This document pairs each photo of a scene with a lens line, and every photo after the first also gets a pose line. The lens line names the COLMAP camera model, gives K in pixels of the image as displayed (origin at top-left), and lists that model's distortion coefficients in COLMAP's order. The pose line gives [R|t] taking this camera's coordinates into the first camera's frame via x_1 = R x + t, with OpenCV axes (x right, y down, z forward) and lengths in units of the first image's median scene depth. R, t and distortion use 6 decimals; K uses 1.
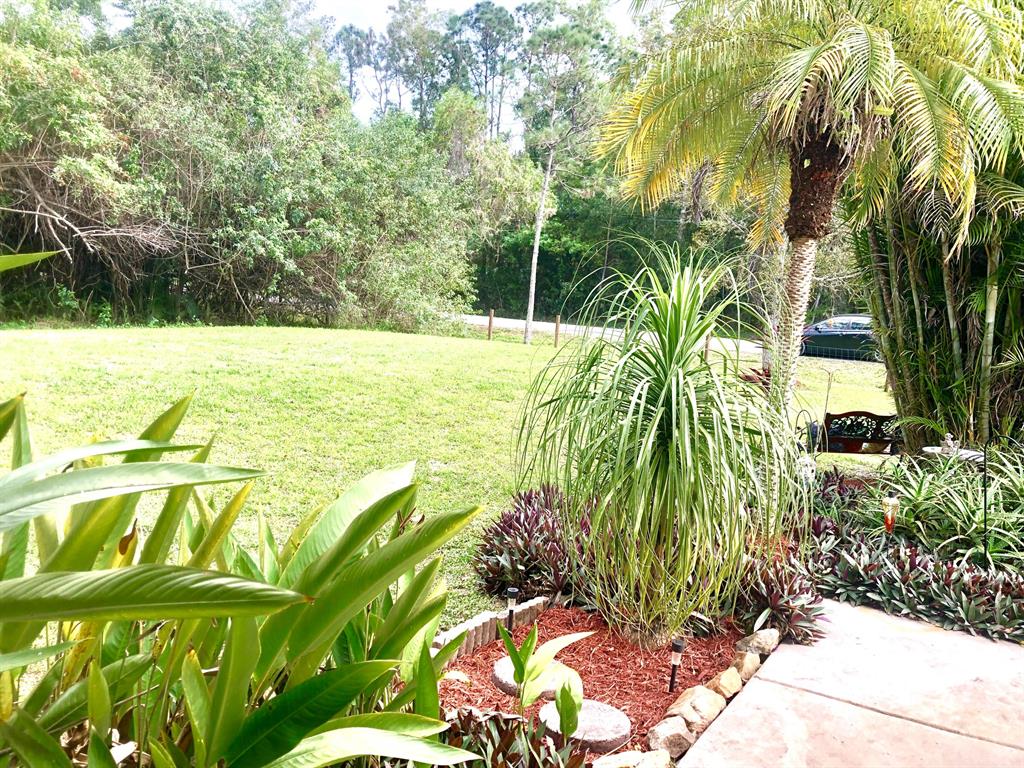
lens RADIAL K [[830.0, 0, 468.5], [0, 830.0, 383.3], [0, 0, 1]] dist [-0.005010, 0.001954]
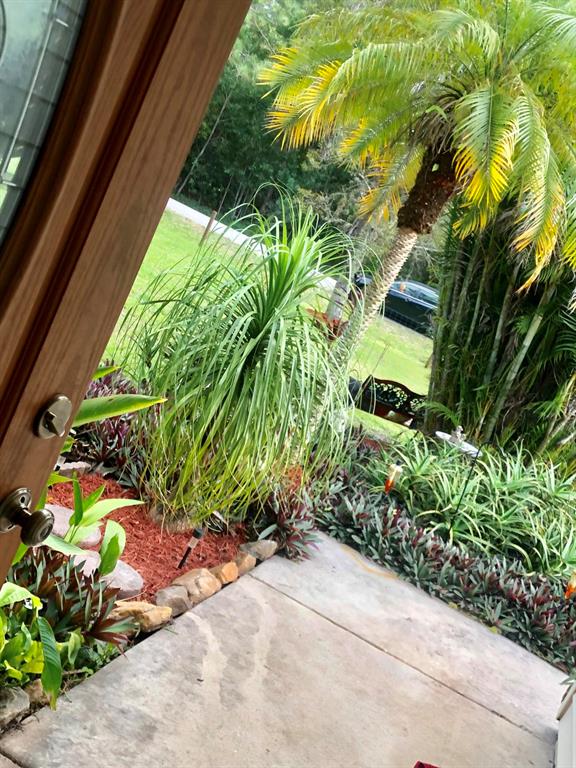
lens RADIAL K [[630.3, 0, 288.2], [0, 630.3, 384.1], [0, 0, 1]] dist [0.022114, -0.004316]
pose [[0.916097, 0.307684, 0.257094, 0.102131], [-0.333365, 0.940758, 0.061993, 0.025604], [-0.222789, -0.142497, 0.964396, 0.187915]]
